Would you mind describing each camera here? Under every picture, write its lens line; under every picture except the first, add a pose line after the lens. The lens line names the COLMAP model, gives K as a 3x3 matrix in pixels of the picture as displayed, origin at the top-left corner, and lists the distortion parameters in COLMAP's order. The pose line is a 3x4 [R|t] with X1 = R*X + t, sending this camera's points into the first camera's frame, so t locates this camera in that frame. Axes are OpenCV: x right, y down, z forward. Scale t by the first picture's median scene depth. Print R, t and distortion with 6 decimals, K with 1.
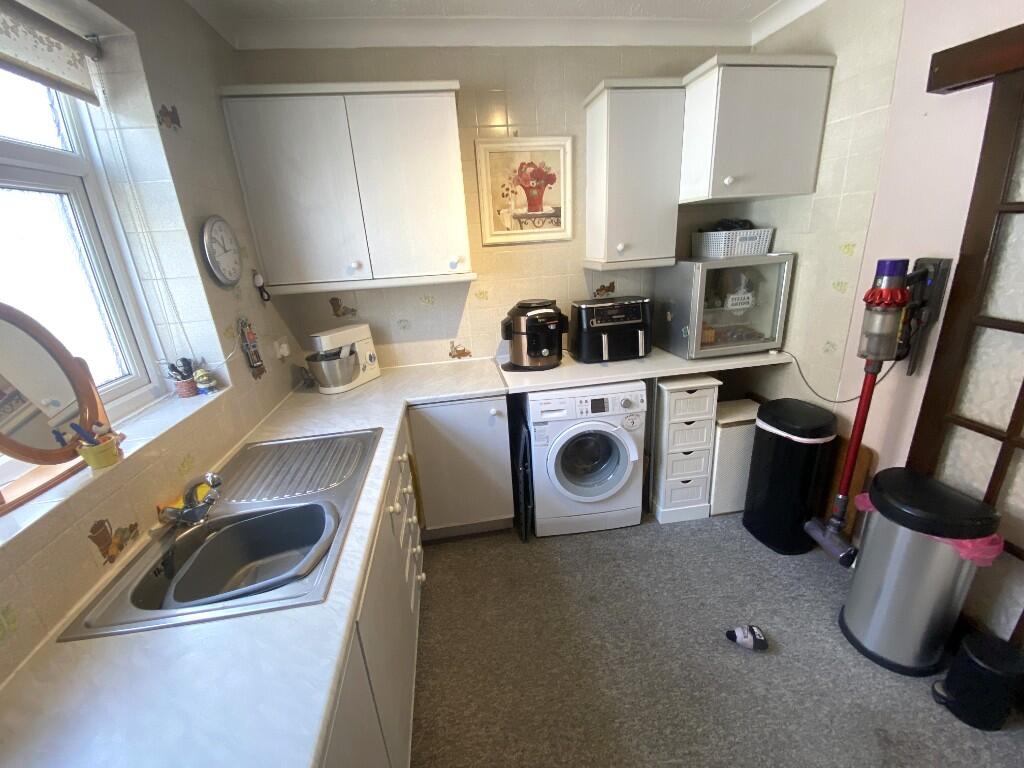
lens RADIAL K [[412.6, 0, 512.0], [0, 412.6, 384.0], [0, 0, 1]] dist [0.054872, -0.045164]
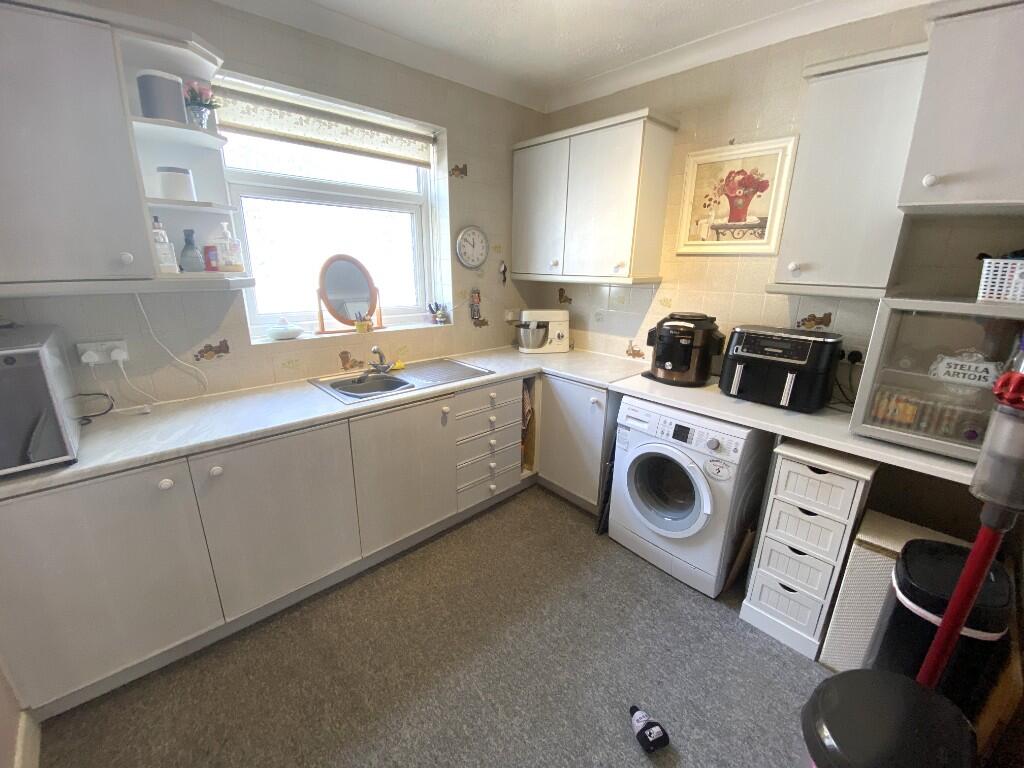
lens RADIAL K [[413.9, 0, 512.0], [0, 413.9, 384.0], [0, 0, 1]] dist [0.017592, -0.019602]
pose [[0.555714, 0.298547, -0.775920, 0.629513], [-0.313542, 0.939642, 0.136983, -0.053410], [0.769983, 0.167161, 0.615779, 0.124423]]
